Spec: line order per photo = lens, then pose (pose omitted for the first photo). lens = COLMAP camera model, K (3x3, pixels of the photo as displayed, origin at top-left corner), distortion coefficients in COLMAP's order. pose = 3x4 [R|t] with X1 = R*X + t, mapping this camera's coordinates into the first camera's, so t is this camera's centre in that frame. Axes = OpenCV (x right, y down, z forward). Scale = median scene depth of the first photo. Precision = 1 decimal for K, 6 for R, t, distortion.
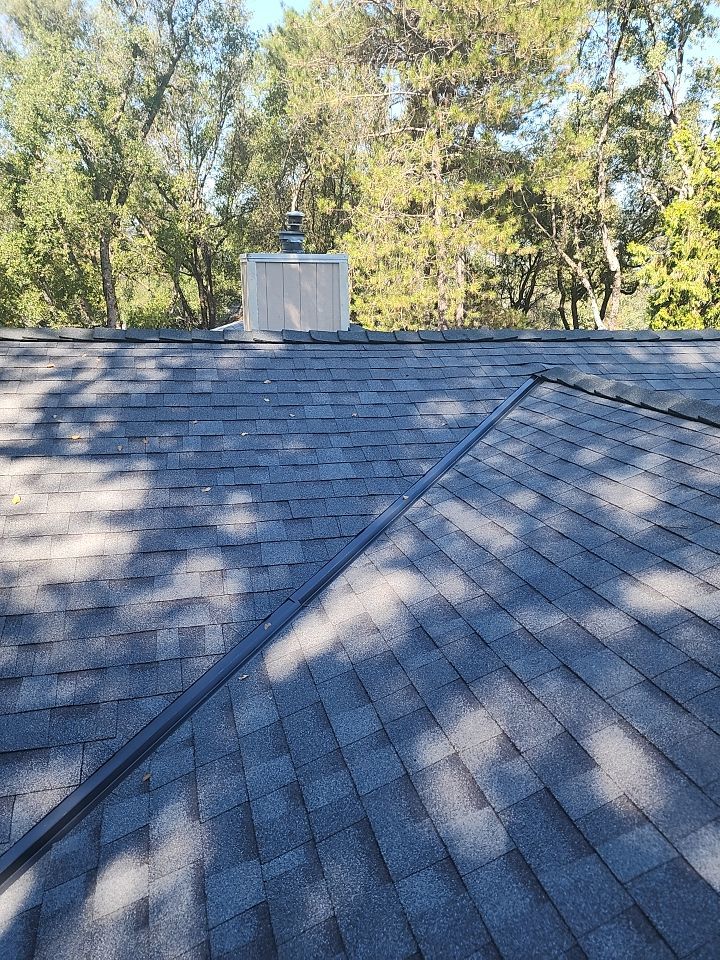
lens RADIAL K [[643.5, 0, 360.0], [0, 643.5, 480.0], [0, 0, 1]] dist [0.031569, -0.001703]
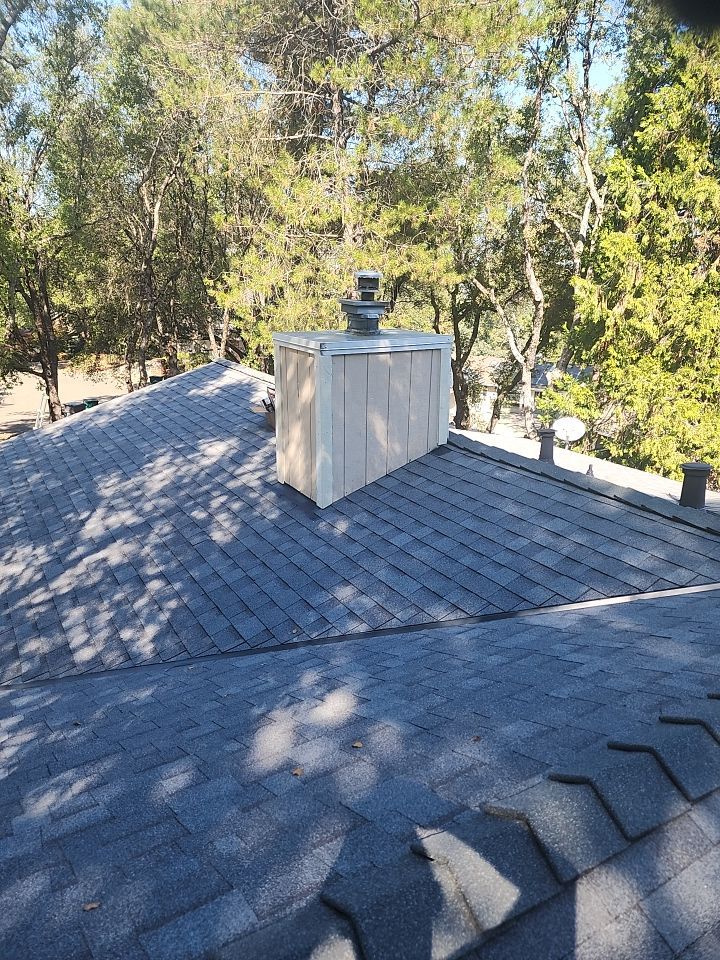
lens RADIAL K [[643.5, 0, 360.0], [0, 643.5, 480.0], [0, 0, 1]] dist [0.031569, -0.001703]
pose [[0.962835, -0.073086, 0.260014, -0.275350], [0.073262, 0.997272, 0.009030, -0.196334], [-0.259965, 0.010355, 0.965563, 0.346768]]
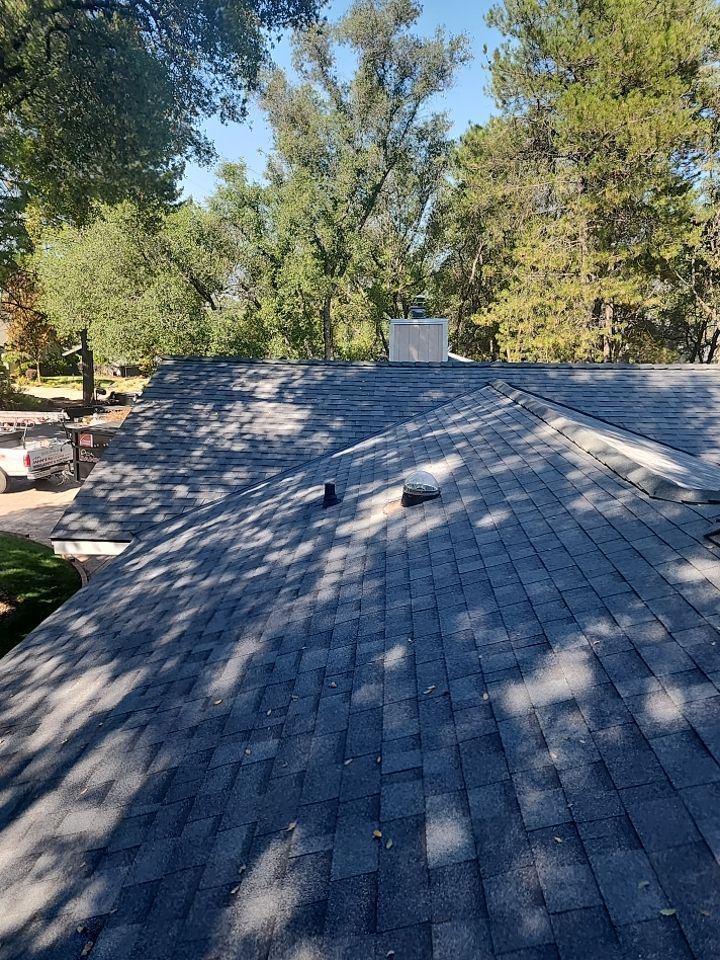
lens RADIAL K [[643.5, 0, 360.0], [0, 643.5, 480.0], [0, 0, 1]] dist [0.031569, -0.001703]
pose [[0.947226, 0.067188, -0.313448, 0.323852], [-0.084097, 0.995625, -0.040722, 0.162998], [0.309340, 0.064933, 0.948732, -0.659633]]
